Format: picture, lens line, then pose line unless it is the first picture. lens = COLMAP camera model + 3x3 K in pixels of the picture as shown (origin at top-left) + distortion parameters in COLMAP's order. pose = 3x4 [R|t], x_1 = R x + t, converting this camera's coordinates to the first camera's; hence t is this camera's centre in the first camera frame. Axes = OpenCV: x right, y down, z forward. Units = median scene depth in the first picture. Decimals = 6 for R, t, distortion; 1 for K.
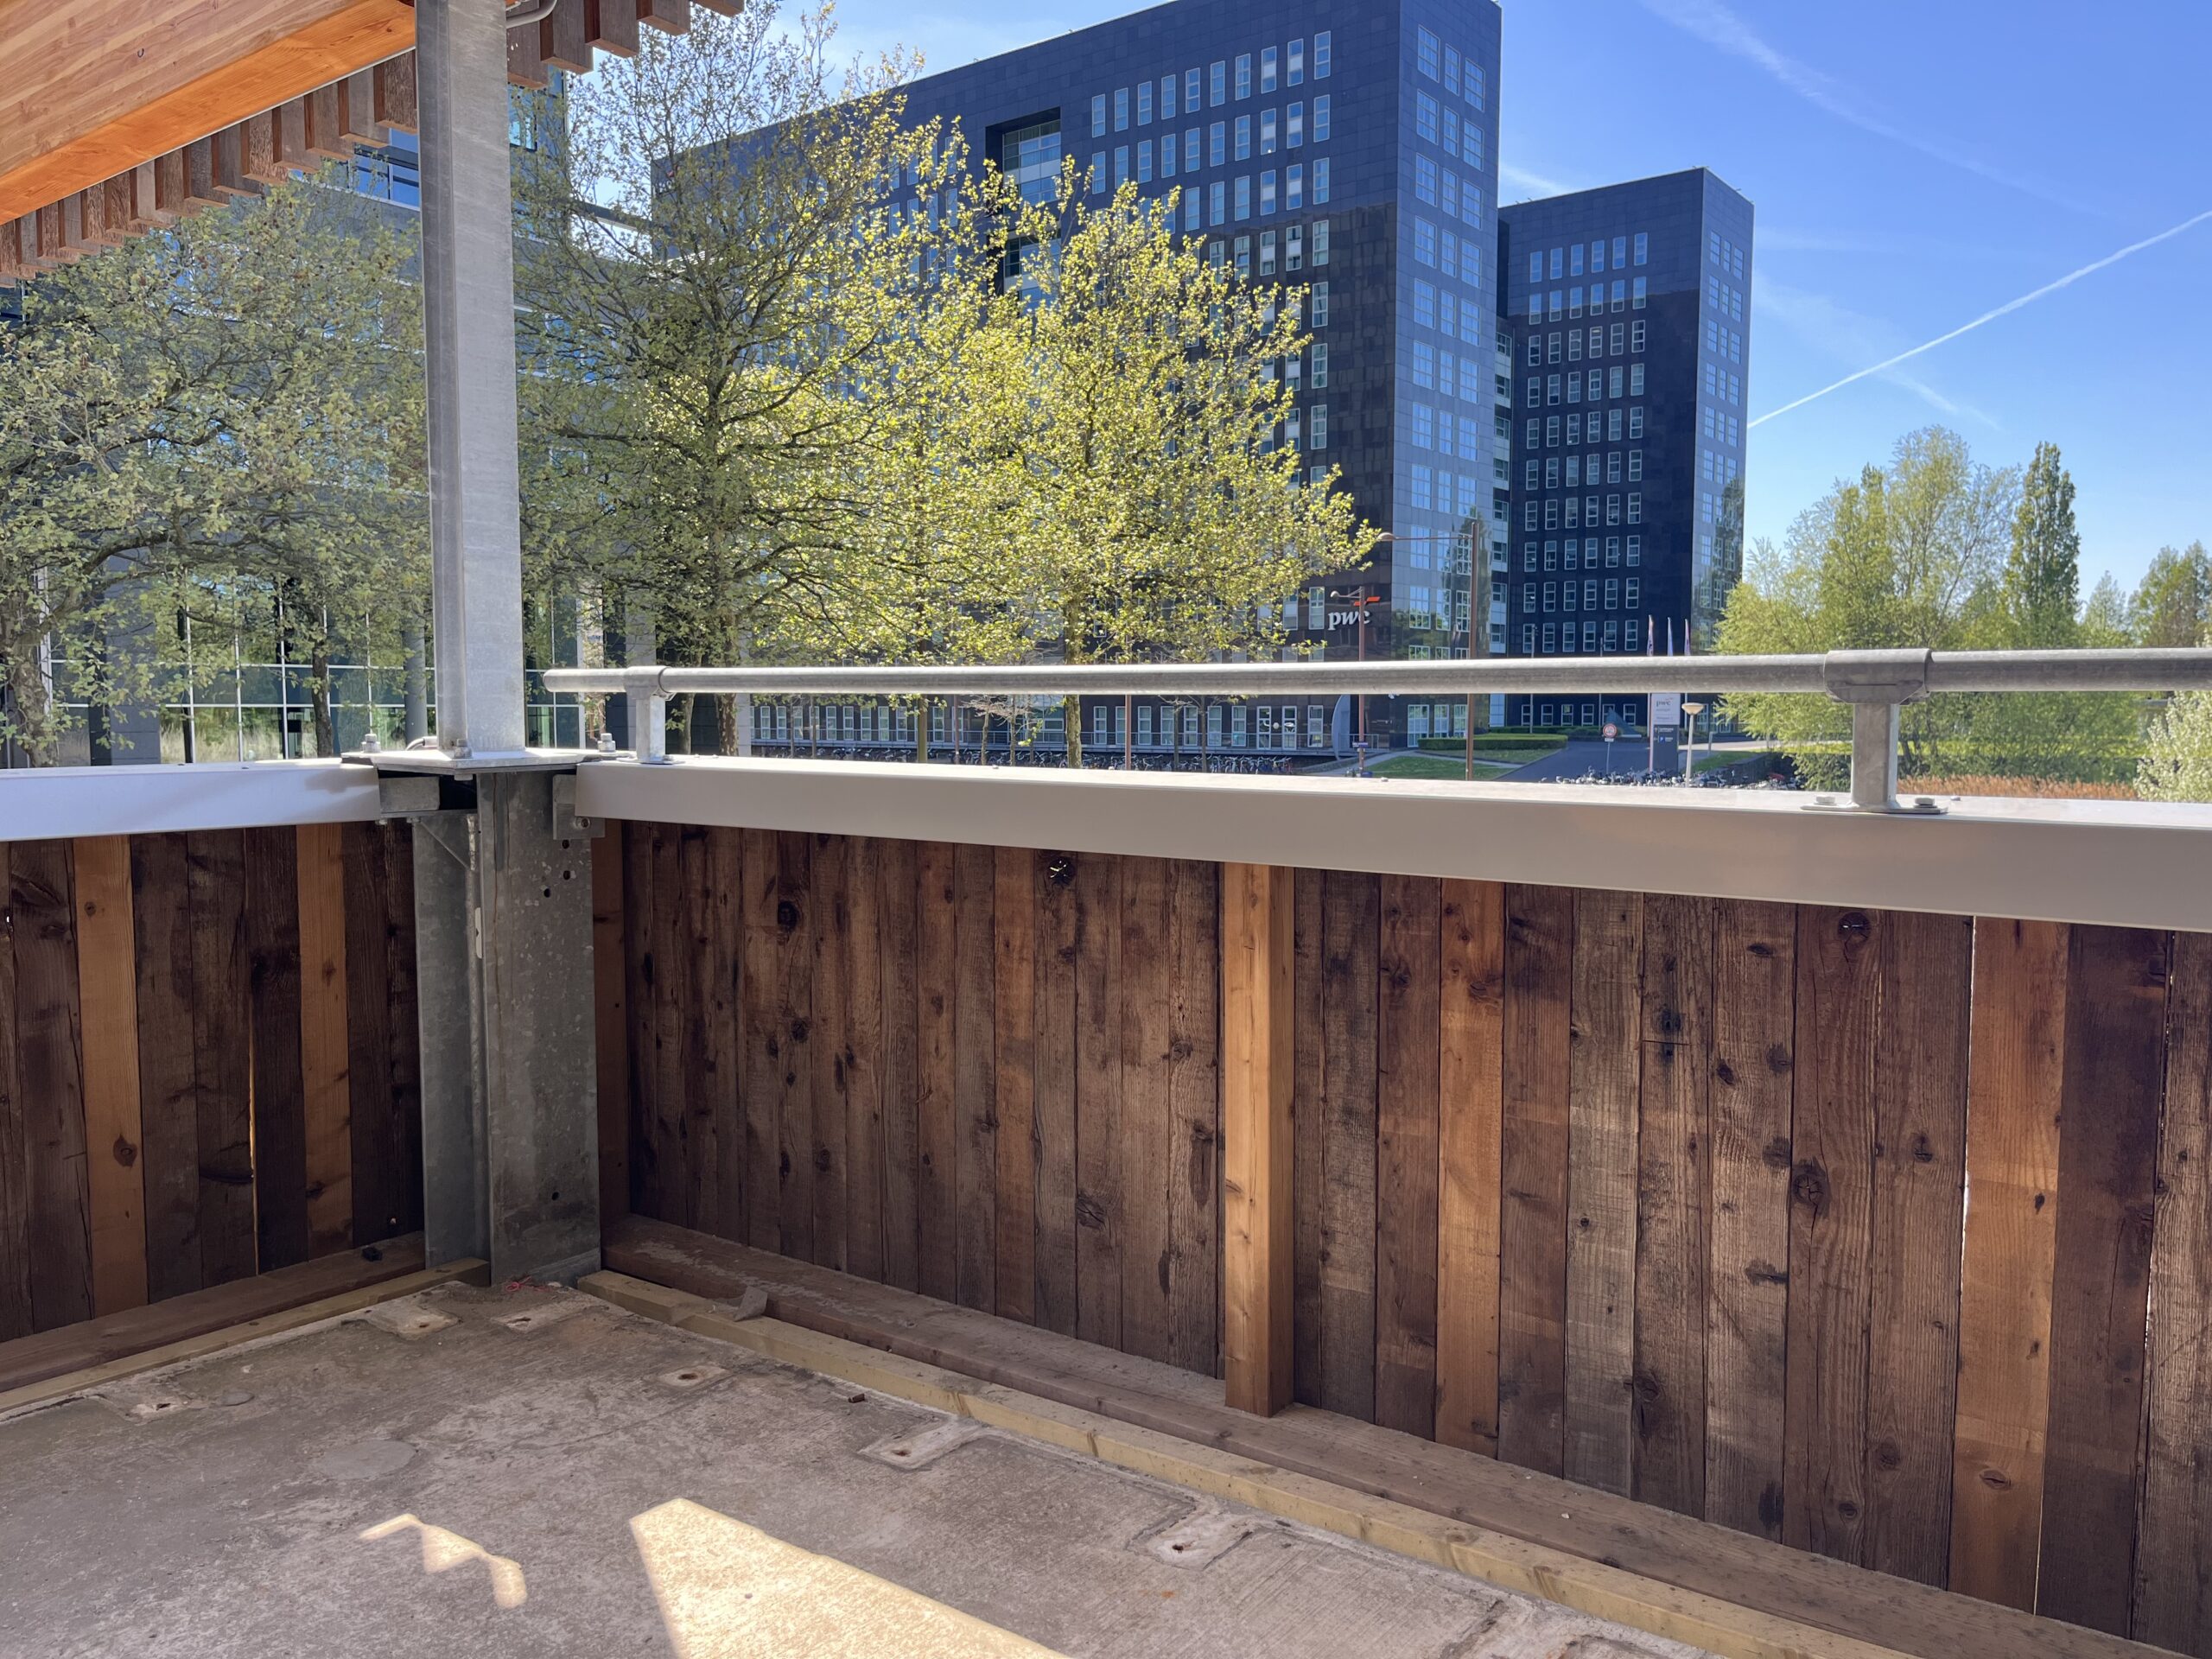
lens RADIAL K [[1691.8, 0, 1101.5], [0, 1691.8, 829.0], [0, 0, 1]] dist [0.036571, -0.037887]
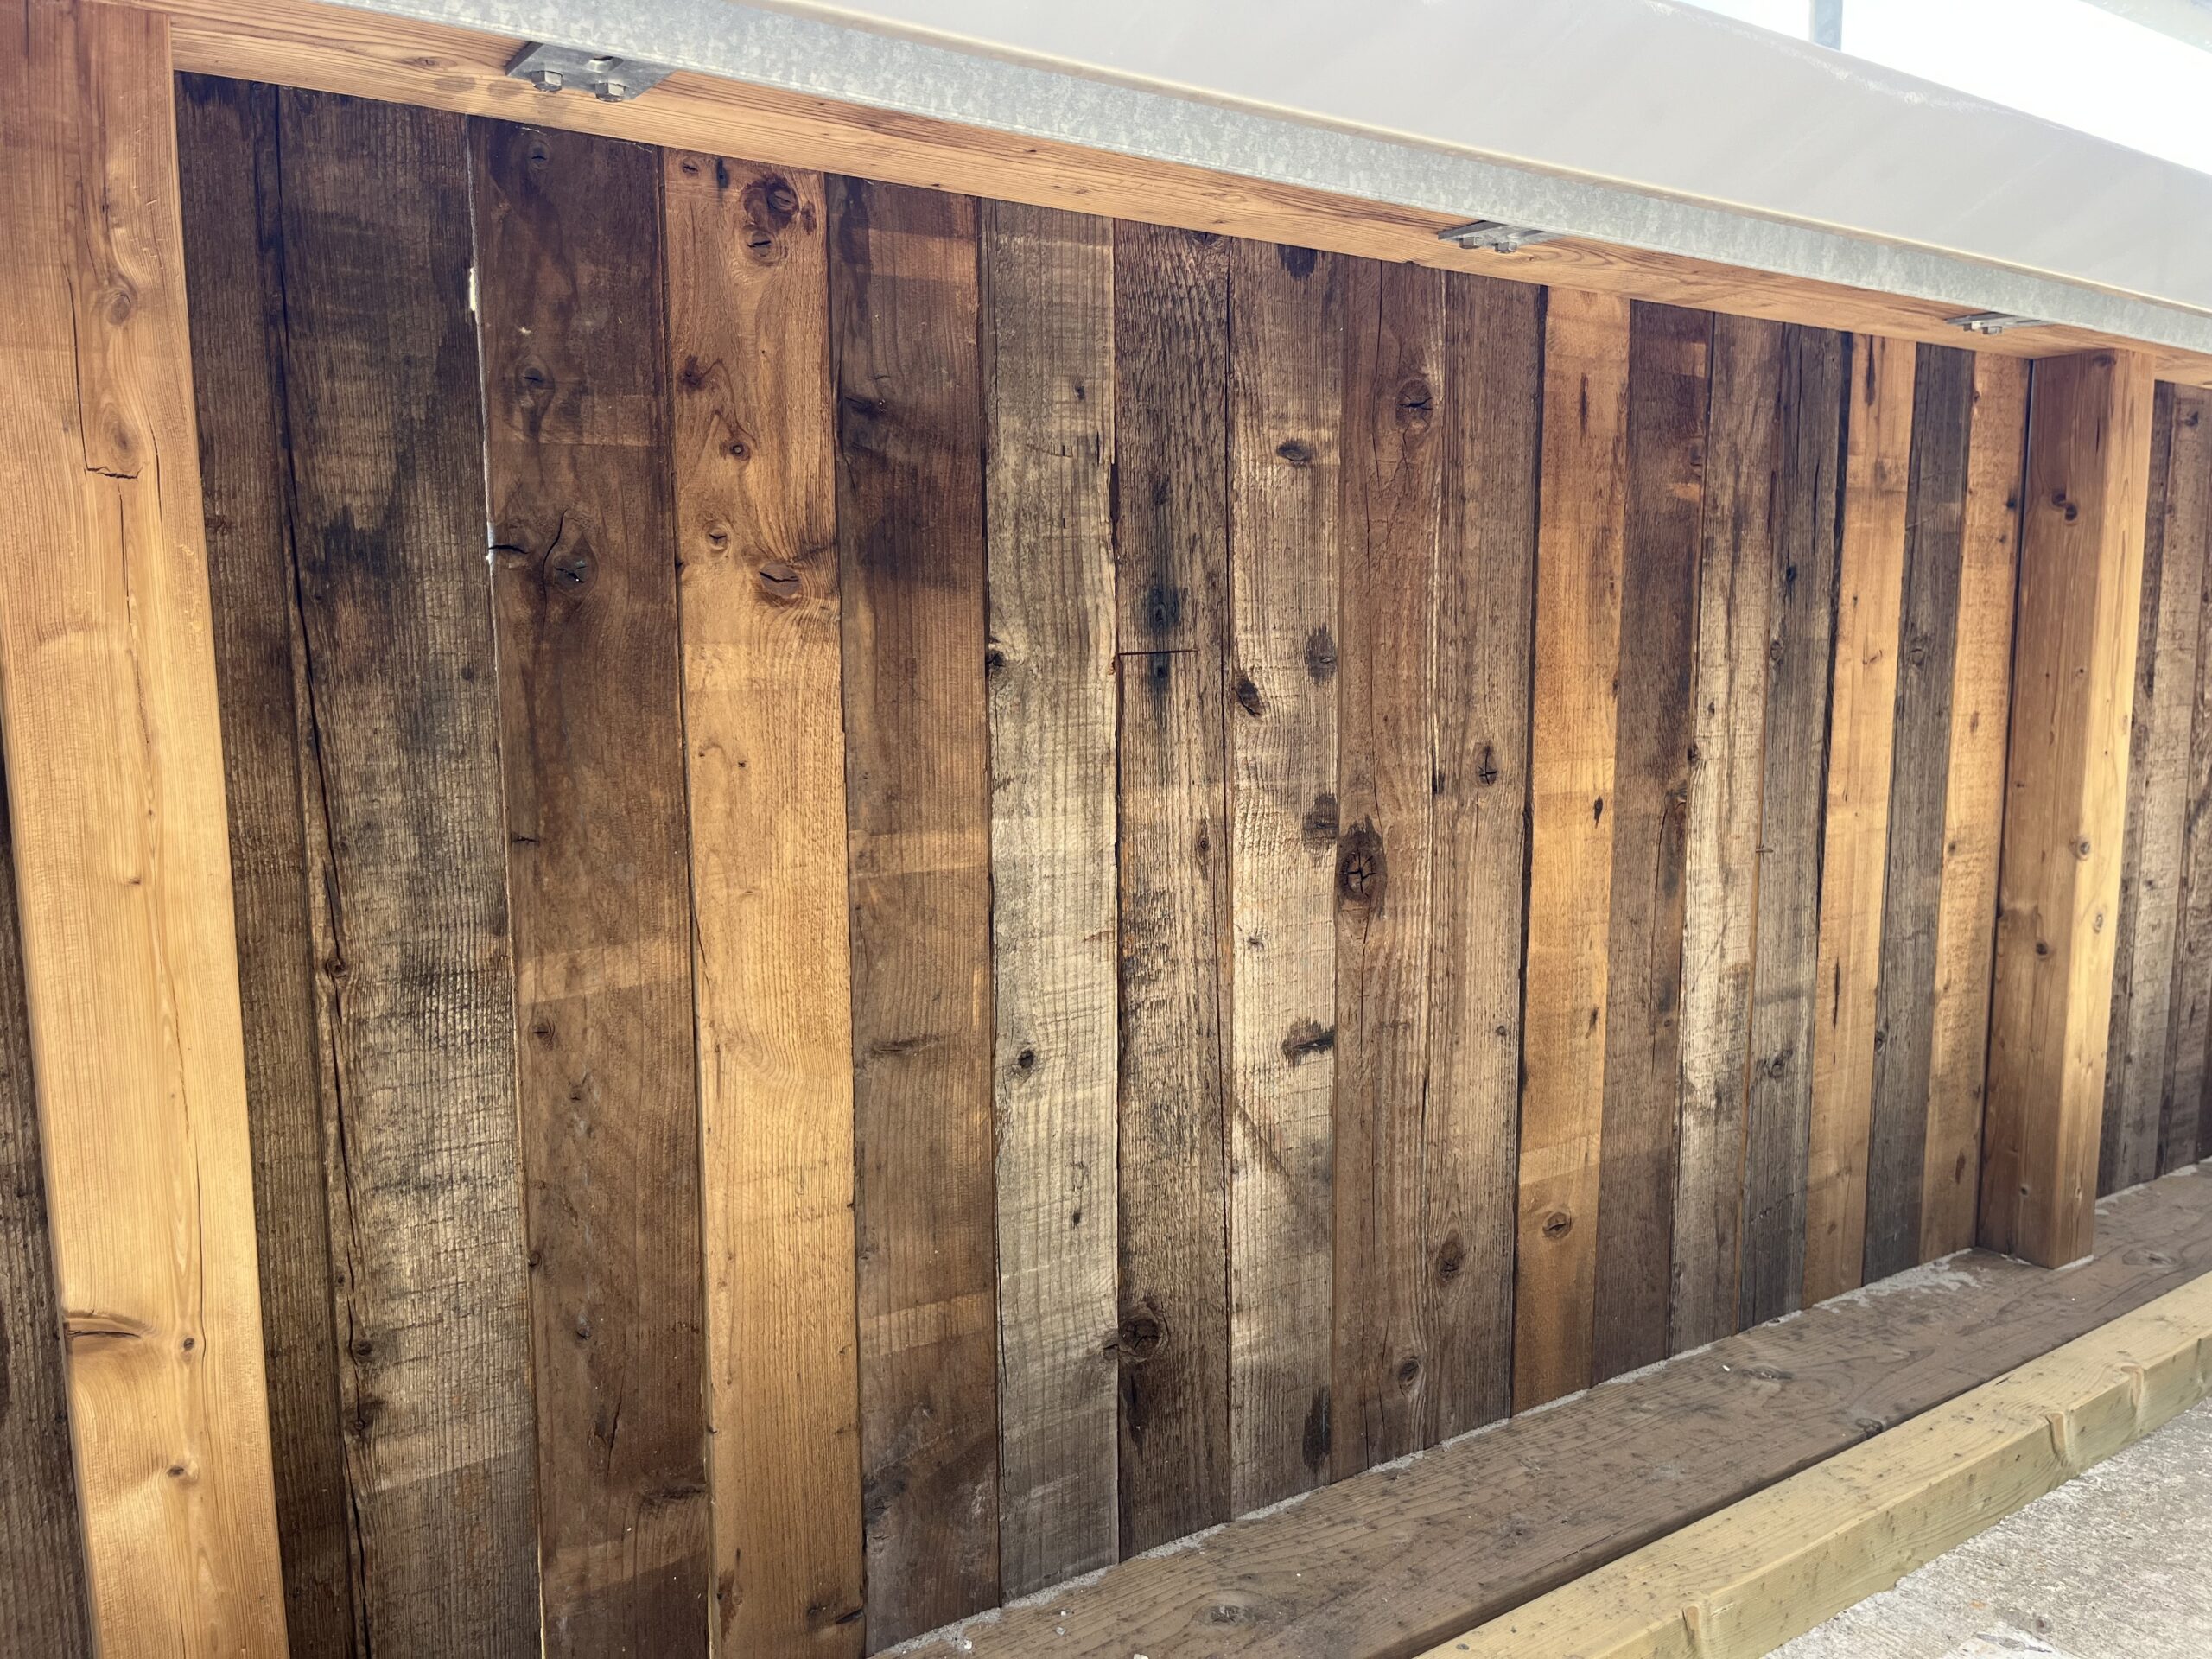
lens RADIAL K [[1691.8, 0, 1103.2], [0, 1691.8, 824.5], [0, 0, 1]] dist [0.036571, -0.037887]
pose [[0.332421, -0.122669, 0.935119, -0.145286], [0.066519, 0.992086, 0.106495, 0.122471], [-0.940782, 0.026802, 0.337950, 0.849850]]
